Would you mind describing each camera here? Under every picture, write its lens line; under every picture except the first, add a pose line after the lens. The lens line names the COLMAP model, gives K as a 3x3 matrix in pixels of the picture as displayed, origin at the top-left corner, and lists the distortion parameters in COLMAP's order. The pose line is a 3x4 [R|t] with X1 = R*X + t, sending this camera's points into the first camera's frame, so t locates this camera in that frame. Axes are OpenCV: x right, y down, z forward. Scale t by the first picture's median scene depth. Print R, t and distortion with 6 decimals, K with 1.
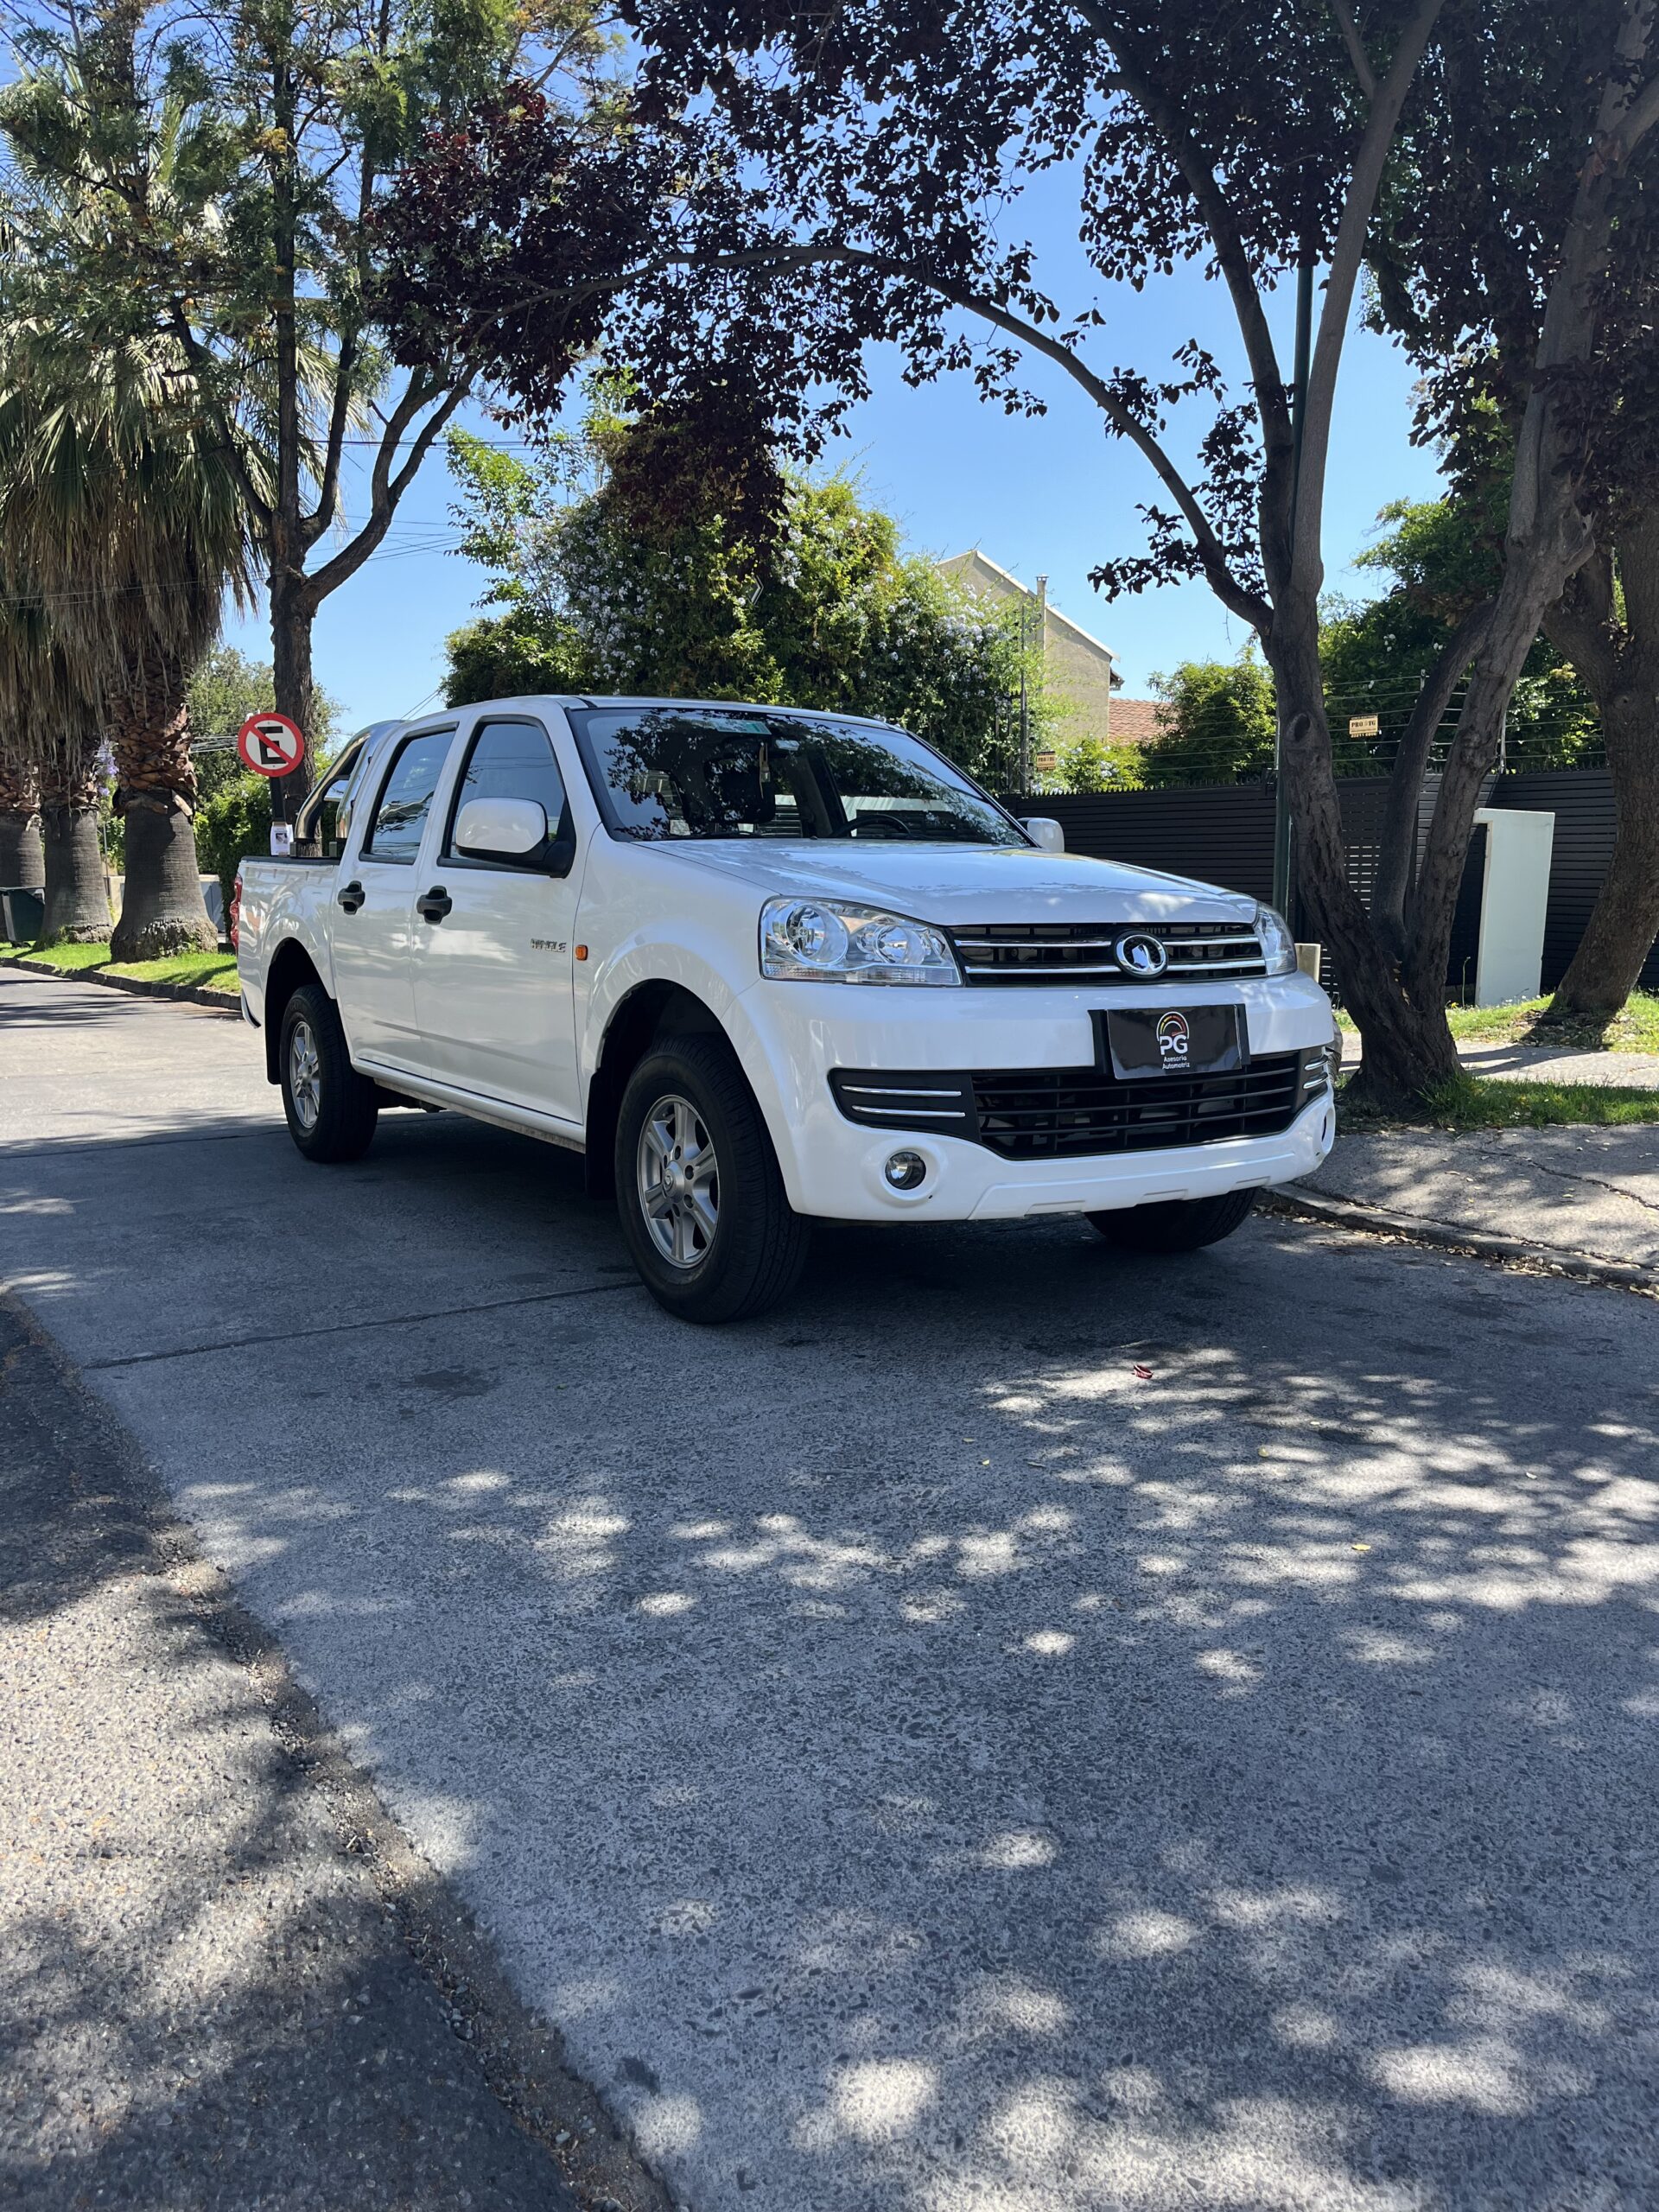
lens RADIAL K [[1642.8, 0, 829.5], [0, 1642.8, 1106.0], [0, 0, 1]] dist [0.082492, -0.097242]
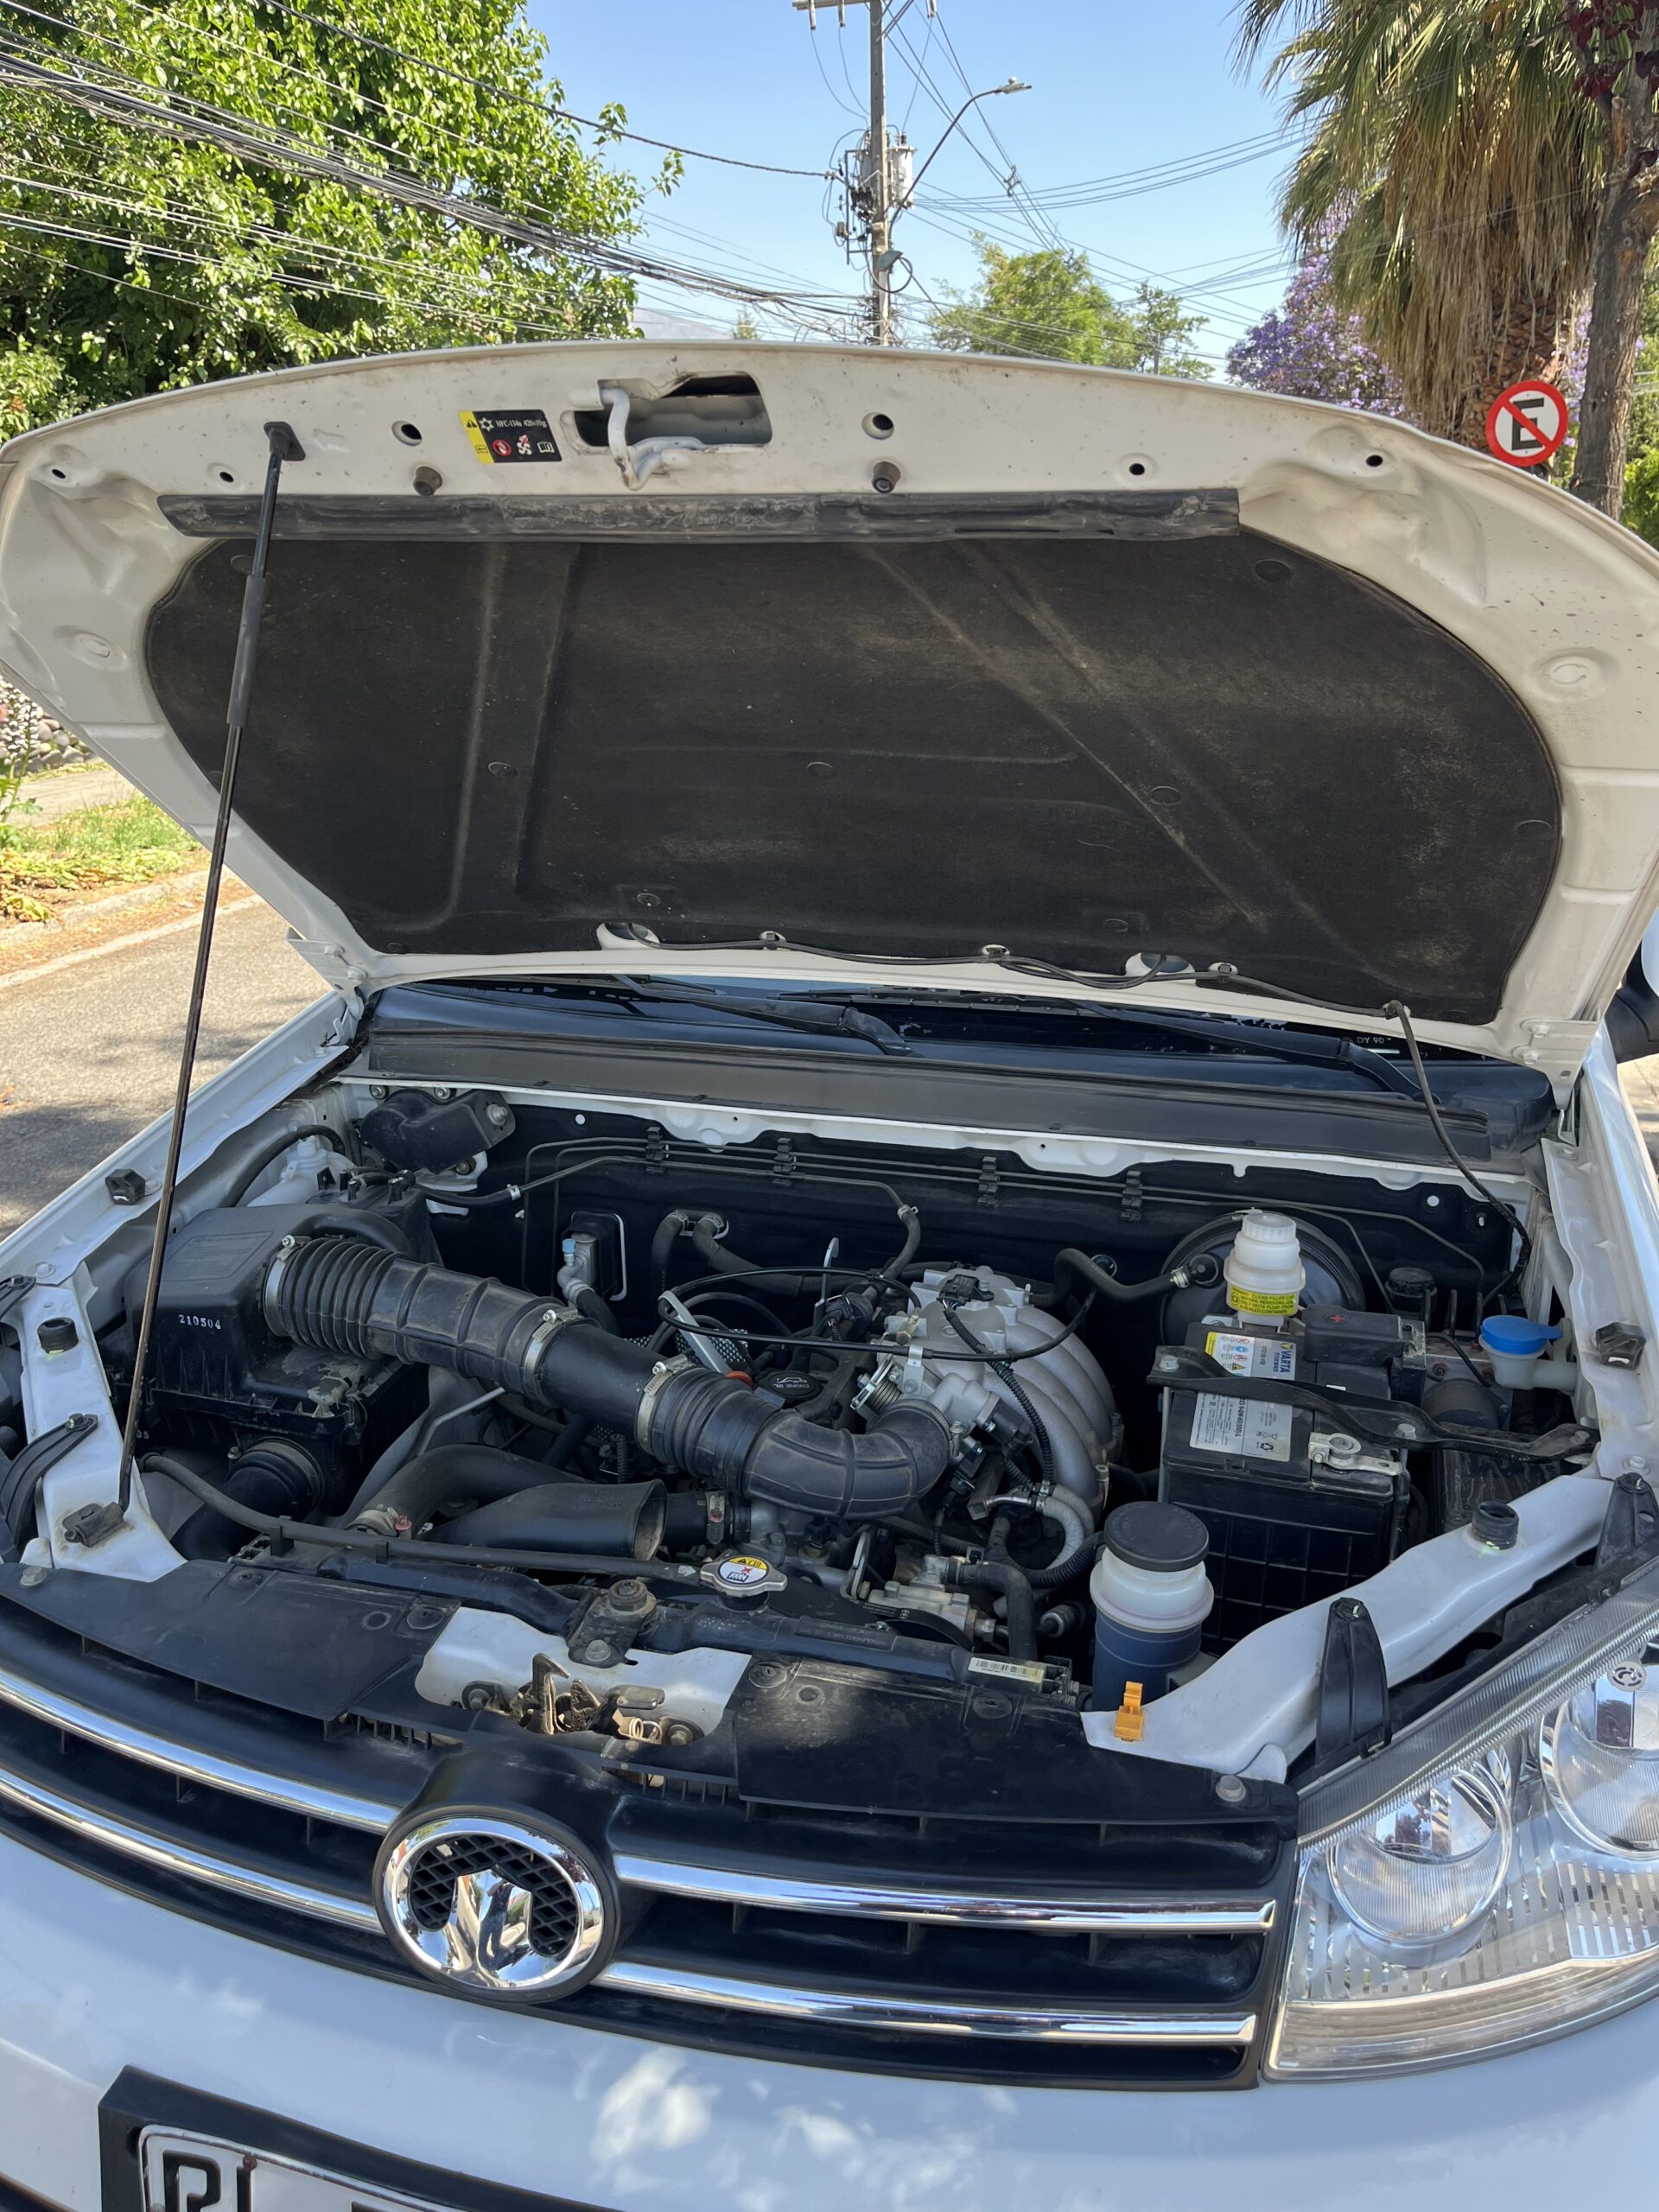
lens RADIAL K [[1642.8, 0, 829.5], [0, 1642.8, 1106.0], [0, 0, 1]] dist [0.082492, -0.097242]
pose [[0.660203, 0.234124, -0.713665, 0.390635], [-0.084342, 0.967276, 0.239299, -0.288811], [0.746337, -0.097794, 0.658345, 0.863817]]
